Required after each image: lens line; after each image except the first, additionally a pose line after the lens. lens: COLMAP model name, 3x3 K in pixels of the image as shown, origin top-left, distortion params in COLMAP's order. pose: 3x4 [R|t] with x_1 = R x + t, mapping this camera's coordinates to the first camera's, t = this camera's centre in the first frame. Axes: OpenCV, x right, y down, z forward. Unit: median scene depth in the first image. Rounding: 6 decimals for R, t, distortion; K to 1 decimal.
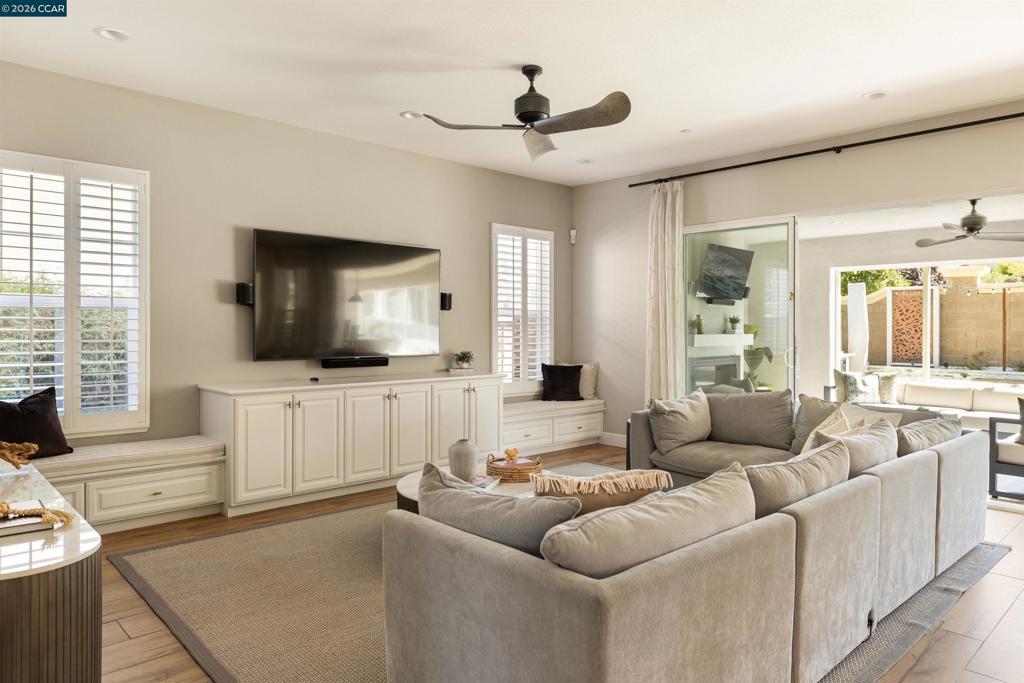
lens RADIAL K [[661.9, 0, 512.3], [0, 661.9, 335.4], [0, 0, 1]] dist [0.035520, -0.006846]
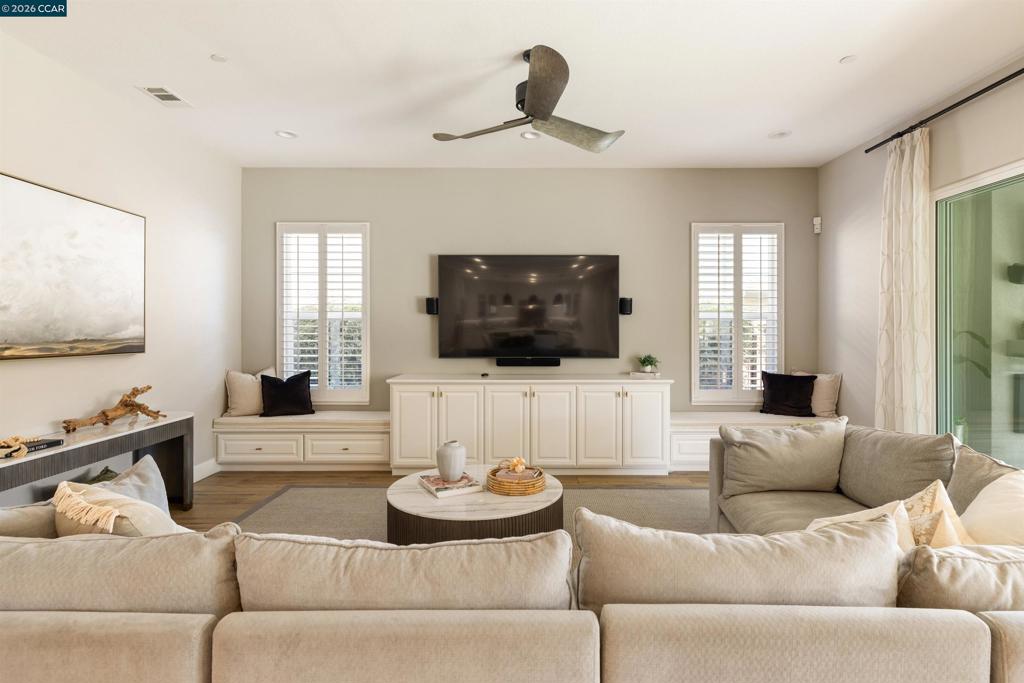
lens RADIAL K [[526.8, 0, 512.7], [0, 526.8, 339.6], [0, 0, 1]] dist [0.021684, -0.000878]
pose [[0.737763, 0.010003, -0.674986, 0.318306], [-0.006434, 0.999949, 0.007787, -0.004588], [0.675029, -0.001402, 0.737790, 0.269702]]
